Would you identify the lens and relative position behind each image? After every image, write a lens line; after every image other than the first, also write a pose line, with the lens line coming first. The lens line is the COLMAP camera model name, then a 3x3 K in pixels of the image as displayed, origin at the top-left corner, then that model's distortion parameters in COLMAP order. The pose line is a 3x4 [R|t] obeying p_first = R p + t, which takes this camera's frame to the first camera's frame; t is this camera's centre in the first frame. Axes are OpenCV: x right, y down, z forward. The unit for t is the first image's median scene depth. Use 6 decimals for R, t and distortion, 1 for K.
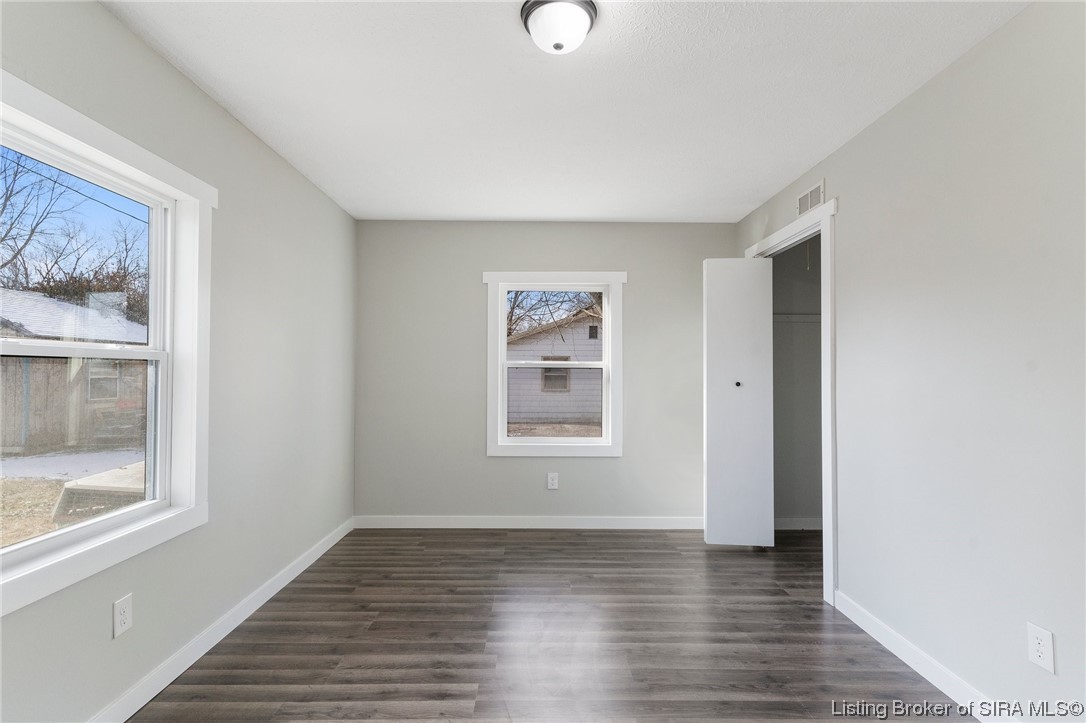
lens RADIAL K [[524.5, 0, 539.9], [0, 524.5, 365.9], [0, 0, 1]] dist [0.003672, 0.000161]
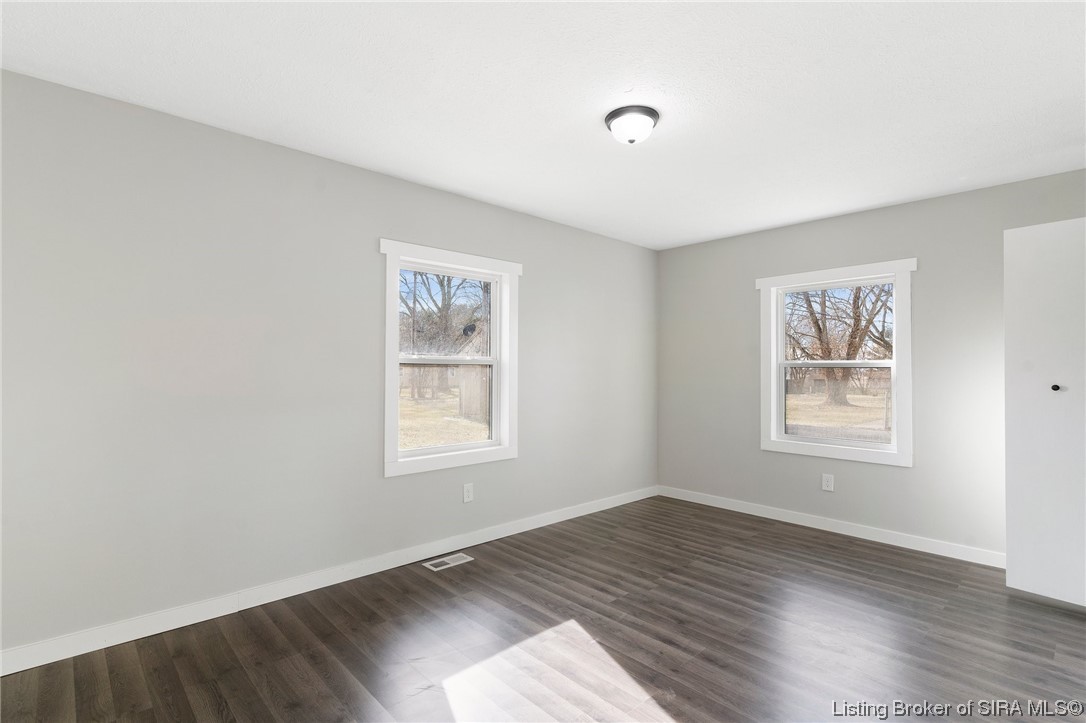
lens RADIAL K [[524.5, 0, 539.9], [0, 524.5, 365.9], [0, 0, 1]] dist [0.003672, 0.000161]
pose [[0.671028, -0.007011, -0.741399, 0.490563], [0.006699, 0.999972, -0.003394, 0.000994], [0.741402, -0.002689, 0.671056, -0.074315]]
